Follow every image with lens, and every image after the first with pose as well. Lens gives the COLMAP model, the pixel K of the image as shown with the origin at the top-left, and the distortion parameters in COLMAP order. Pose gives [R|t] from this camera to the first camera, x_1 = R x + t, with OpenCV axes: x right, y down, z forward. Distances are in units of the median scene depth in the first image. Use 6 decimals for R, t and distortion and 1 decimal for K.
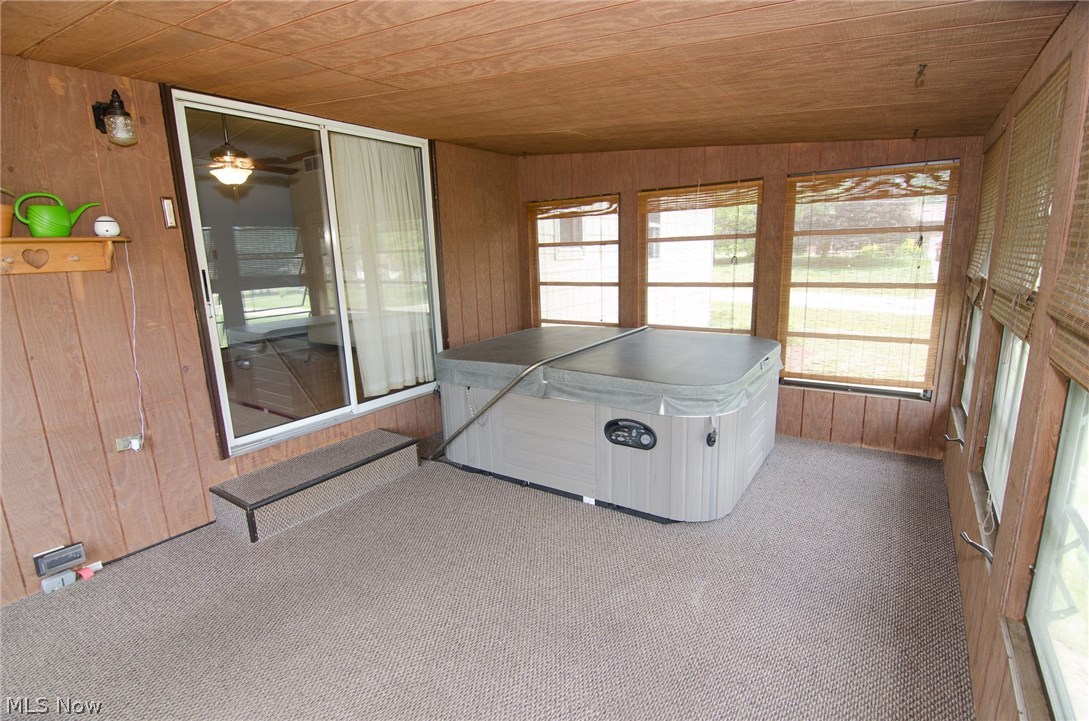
lens RADIAL K [[522.9, 0, 540.5], [0, 522.9, 361.8], [0, 0, 1]] dist [-0.001178, -0.014563]
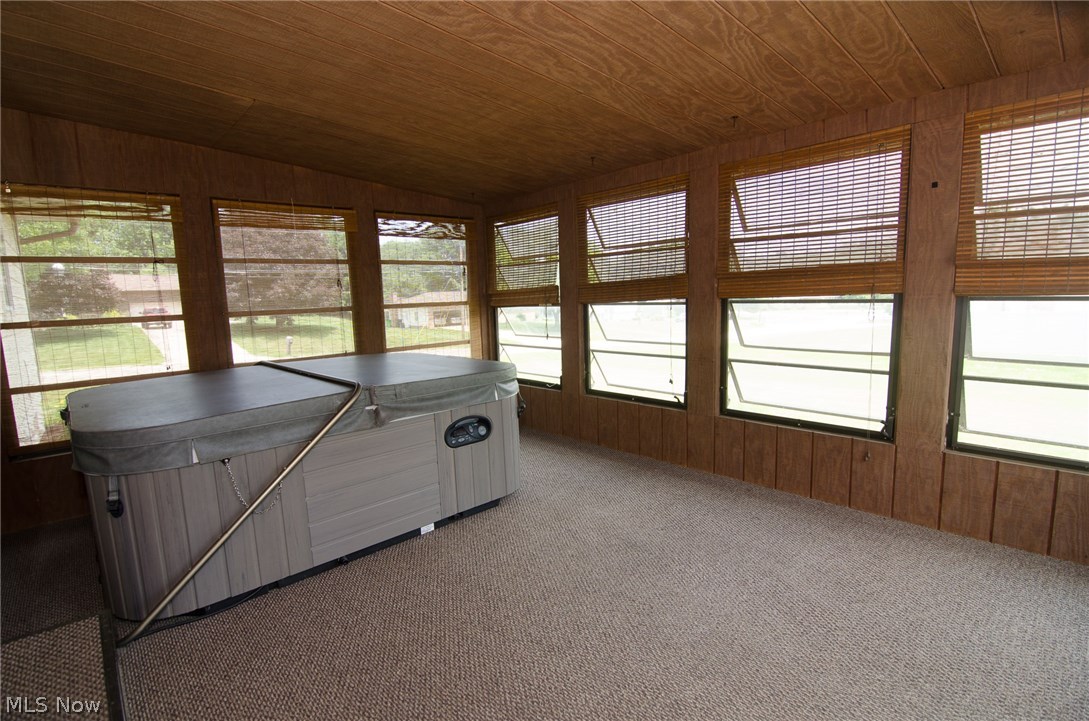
lens RADIAL K [[522.9, 0, 540.5], [0, 522.9, 361.8], [0, 0, 1]] dist [-0.001178, -0.014563]
pose [[0.220993, -0.098152, 0.970324, -0.739198], [0.231661, 0.971730, 0.045533, -0.005440], [-0.947362, 0.214724, 0.237484, 0.582504]]
